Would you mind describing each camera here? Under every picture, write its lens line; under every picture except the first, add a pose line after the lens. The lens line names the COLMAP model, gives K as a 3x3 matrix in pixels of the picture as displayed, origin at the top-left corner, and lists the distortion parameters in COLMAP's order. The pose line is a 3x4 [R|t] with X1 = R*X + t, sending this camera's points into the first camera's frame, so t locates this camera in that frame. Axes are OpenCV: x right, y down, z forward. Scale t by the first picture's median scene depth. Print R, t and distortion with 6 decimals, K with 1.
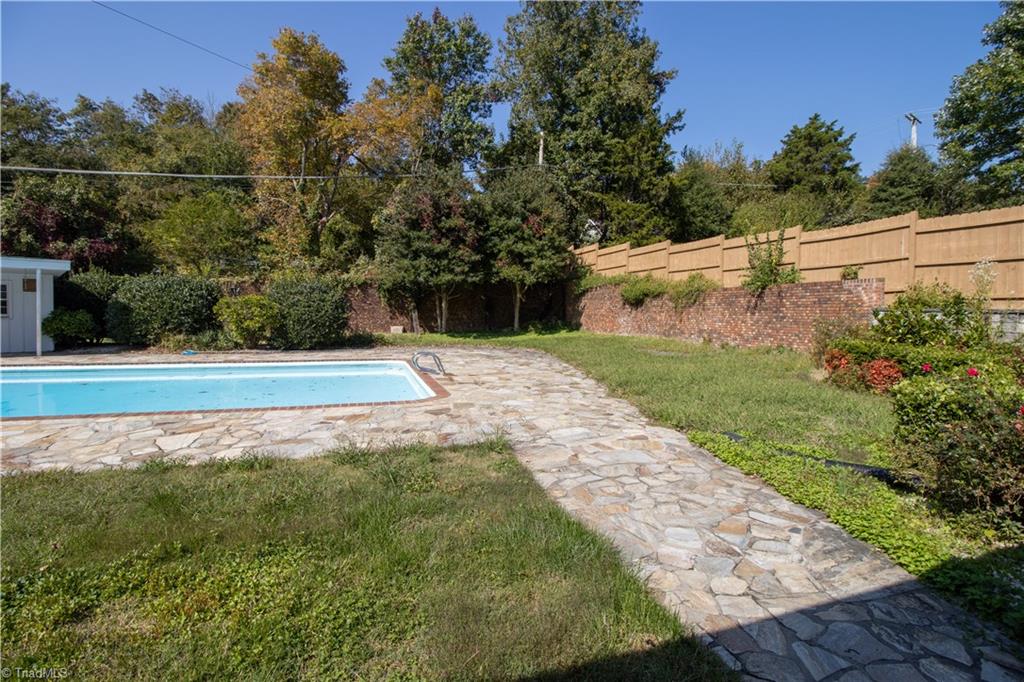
lens RADIAL K [[478.1, 0, 518.2], [0, 478.1, 327.7], [0, 0, 1]] dist [-0.004630, -0.000822]
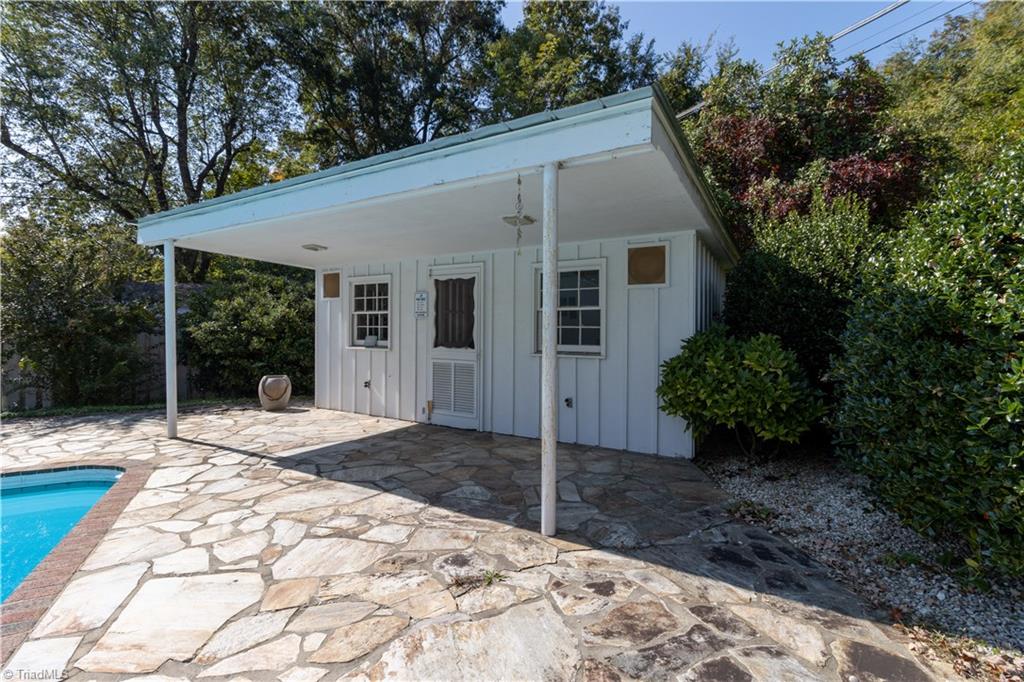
lens RADIAL K [[467.3, 0, 515.0], [0, 467.3, 328.5], [0, 0, 1]] dist [-0.000178, 0.000049]
pose [[0.171296, -0.008341, -0.985184, -0.517353], [-0.026841, 0.999553, -0.013129, -0.026435], [0.984854, 0.028692, 0.170995, 0.624402]]
